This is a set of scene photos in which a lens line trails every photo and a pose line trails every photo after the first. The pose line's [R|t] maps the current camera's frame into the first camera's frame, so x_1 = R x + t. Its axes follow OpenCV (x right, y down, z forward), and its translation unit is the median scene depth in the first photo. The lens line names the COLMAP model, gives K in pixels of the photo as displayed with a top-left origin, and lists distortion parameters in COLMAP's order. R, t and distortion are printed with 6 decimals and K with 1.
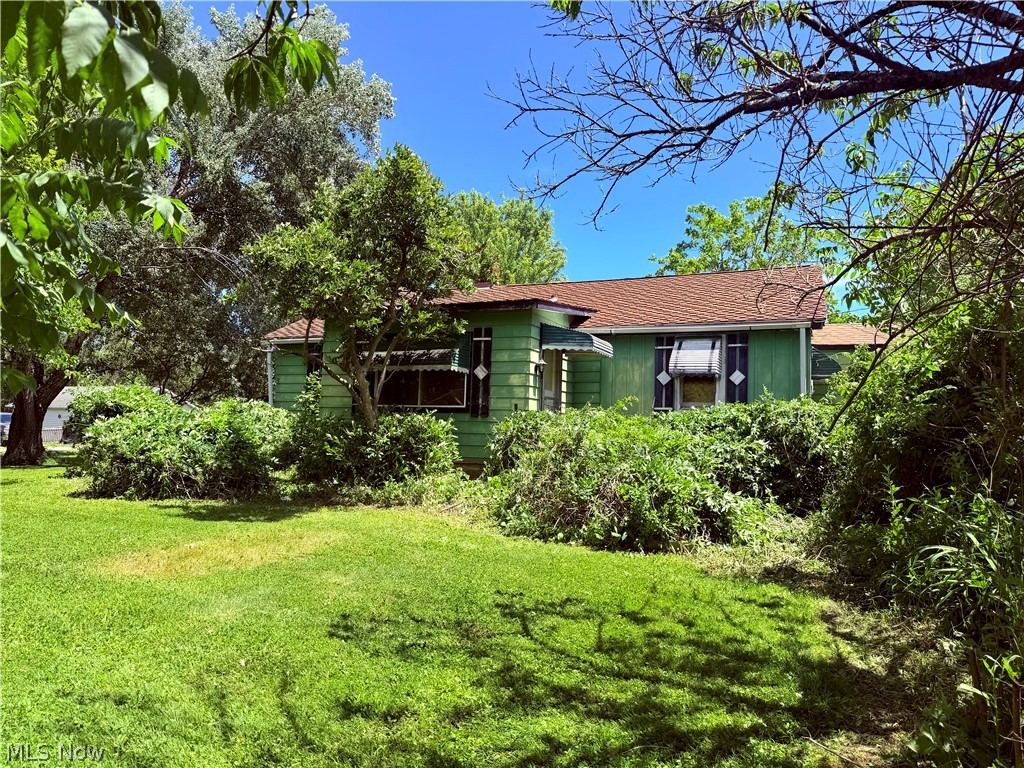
lens RADIAL K [[720.4, 0, 512.0], [0, 720.4, 384.0], [0, 0, 1]] dist [0.001377, 0.000125]
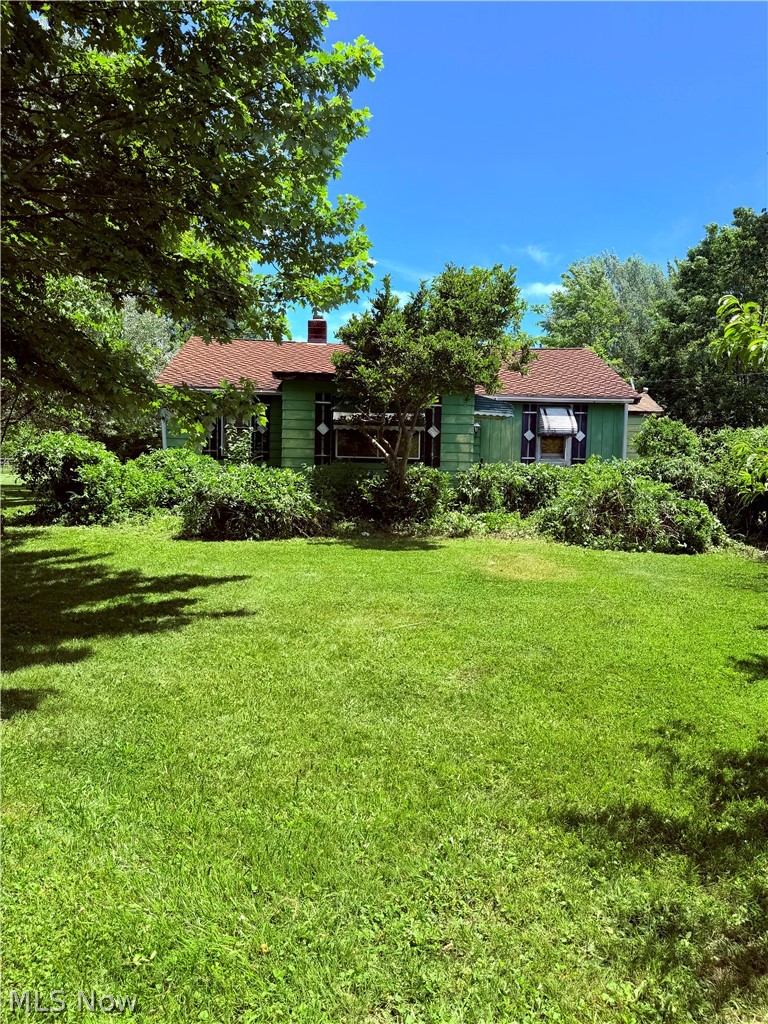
lens RADIAL K [[720.4, 0, 384.0], [0, 720.4, 512.0], [0, 0, 1]] dist [0.001377, 0.000125]
pose [[0.921052, -0.028109, 0.388424, -0.586978], [-0.026367, 0.990602, 0.134211, -0.041766], [-0.388547, -0.133857, 0.911655, -0.145462]]
